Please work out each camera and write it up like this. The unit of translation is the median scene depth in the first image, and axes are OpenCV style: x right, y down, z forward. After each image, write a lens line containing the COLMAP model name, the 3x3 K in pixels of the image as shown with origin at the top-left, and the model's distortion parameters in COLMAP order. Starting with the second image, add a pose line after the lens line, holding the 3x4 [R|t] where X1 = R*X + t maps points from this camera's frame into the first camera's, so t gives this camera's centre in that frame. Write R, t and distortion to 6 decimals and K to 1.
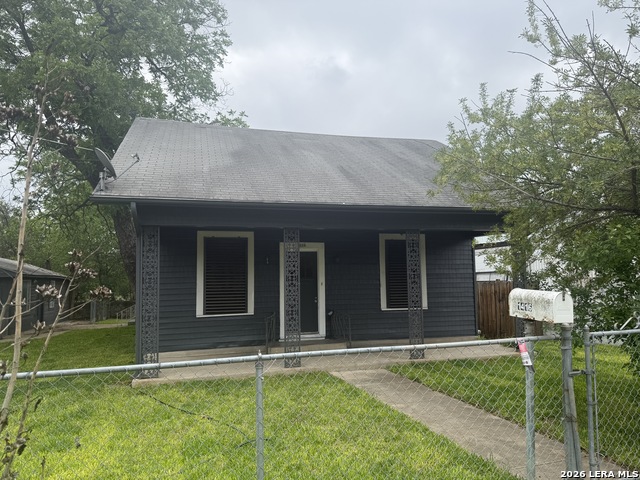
lens RADIAL K [[451.7, 0, 320.1], [0, 451.7, 239.2], [0, 0, 1]] dist [0.000285, -0.001112]
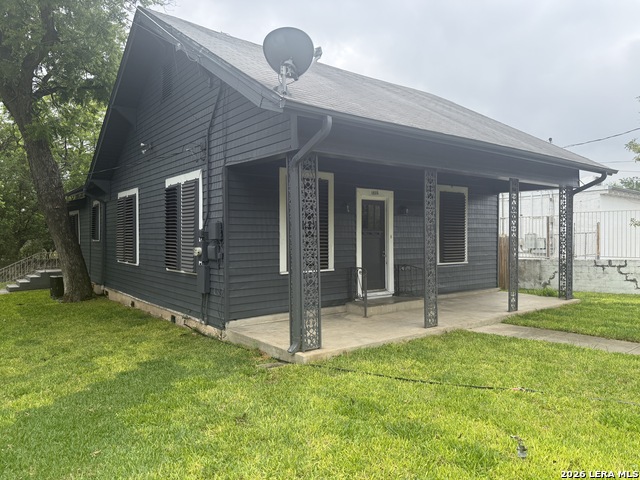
lens RADIAL K [[451.7, 0, 319.9], [0, 451.7, 241.0], [0, 0, 1]] dist [0.000285, -0.001112]
pose [[0.925816, 0.011106, 0.377810, -0.475830], [-0.045051, 0.995685, 0.081127, 0.040952], [-0.375279, -0.092129, 0.922322, 0.216958]]
